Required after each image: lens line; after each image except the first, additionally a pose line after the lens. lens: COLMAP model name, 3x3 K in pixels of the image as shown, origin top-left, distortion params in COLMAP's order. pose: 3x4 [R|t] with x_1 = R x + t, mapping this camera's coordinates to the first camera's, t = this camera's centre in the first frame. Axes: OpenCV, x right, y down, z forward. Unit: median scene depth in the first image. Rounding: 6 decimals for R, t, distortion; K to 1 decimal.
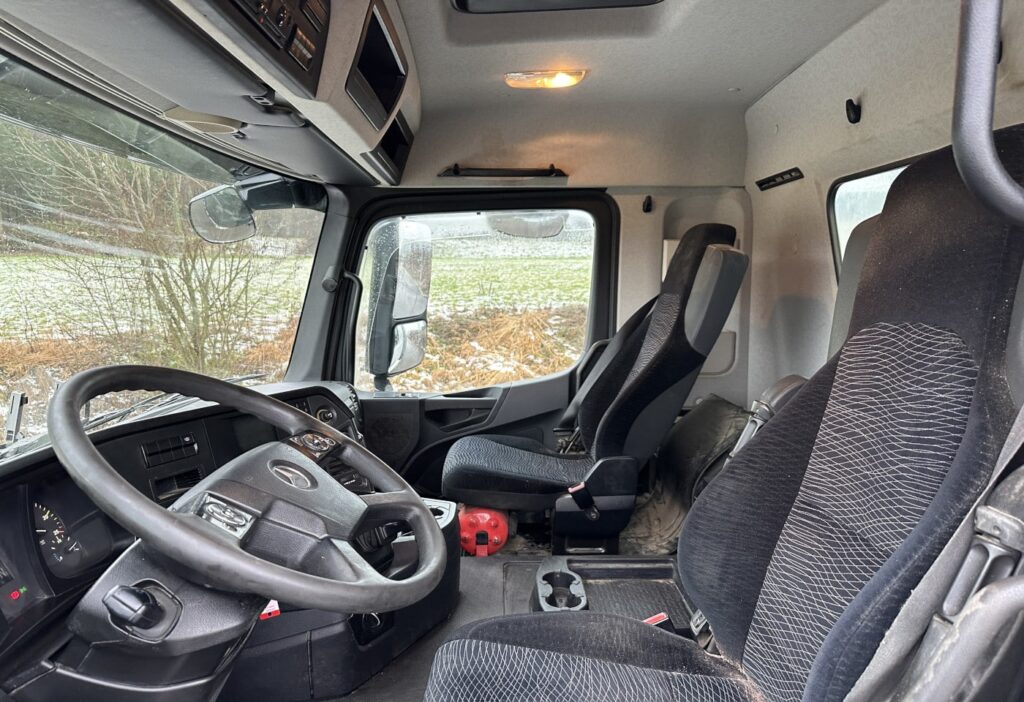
lens RADIAL K [[719.6, 0, 514.9], [0, 719.6, 386.6], [0, 0, 1]] dist [0.047933, -0.046274]
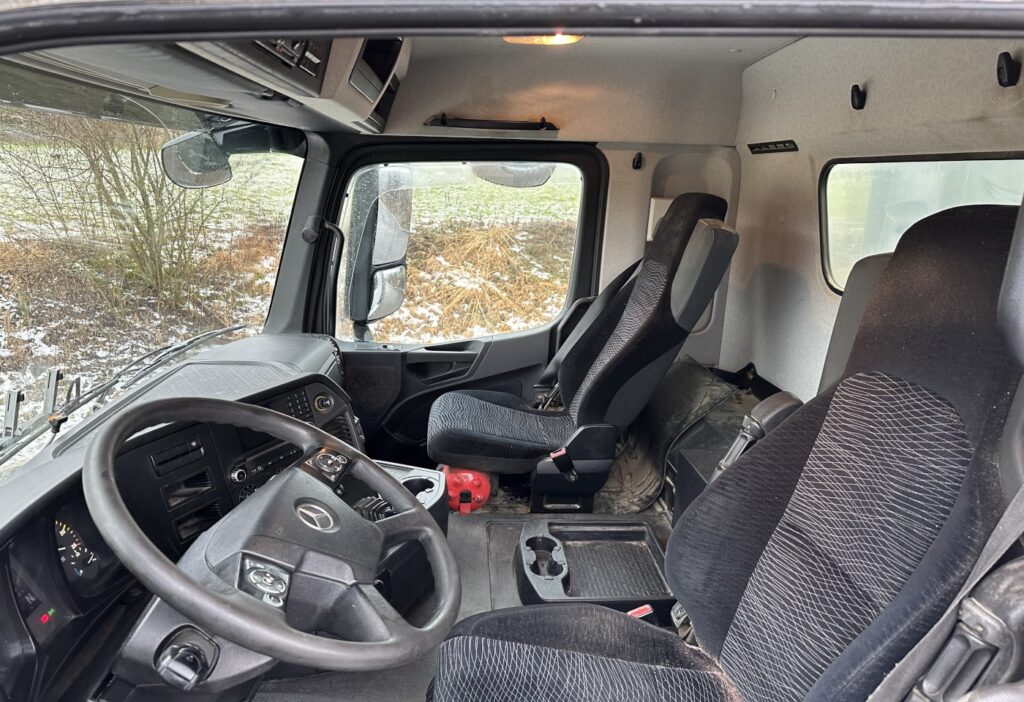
lens RADIAL K [[711.4, 0, 514.6], [0, 711.4, 402.7], [0, 0, 1]] dist [0.053409, -0.054481]
pose [[0.998092, 0.021475, 0.057895, -0.044267], [-0.030275, 0.987340, 0.155700, -0.104320], [-0.053819, -0.157155, 0.986106, -0.000326]]
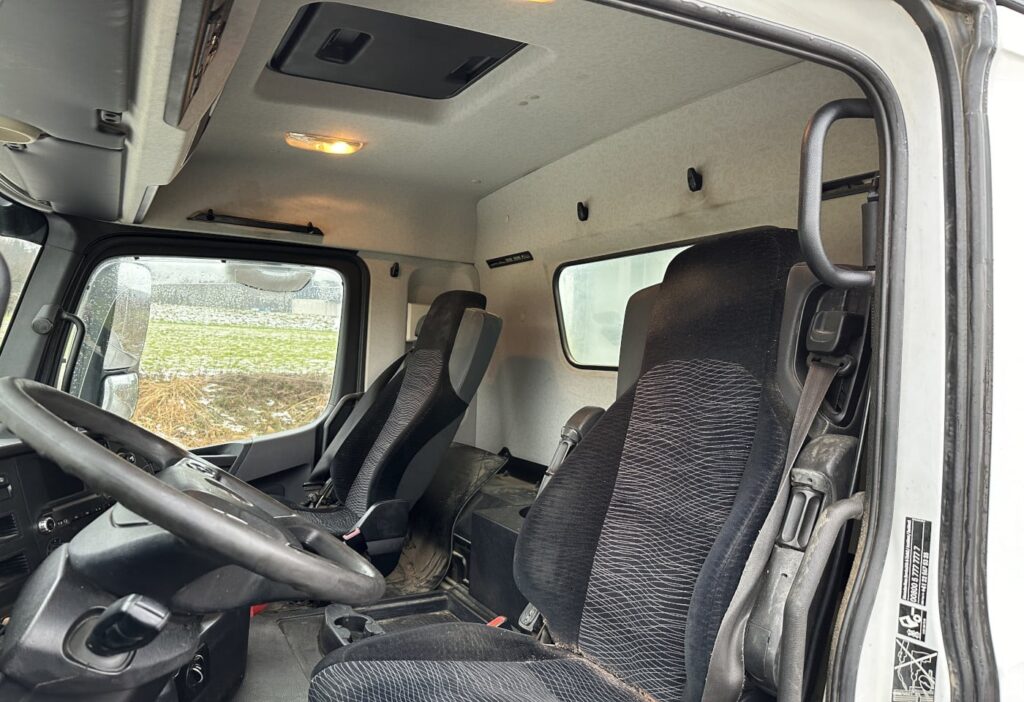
lens RADIAL K [[714.2, 0, 508.7], [0, 714.2, 376.6], [0, 0, 1]] dist [0.187575, -0.291623]
pose [[0.890780, 0.022189, 0.453892, -0.216045], [0.030502, 0.993635, -0.108437, 0.044718], [-0.453410, 0.110438, 0.884434, -0.036315]]
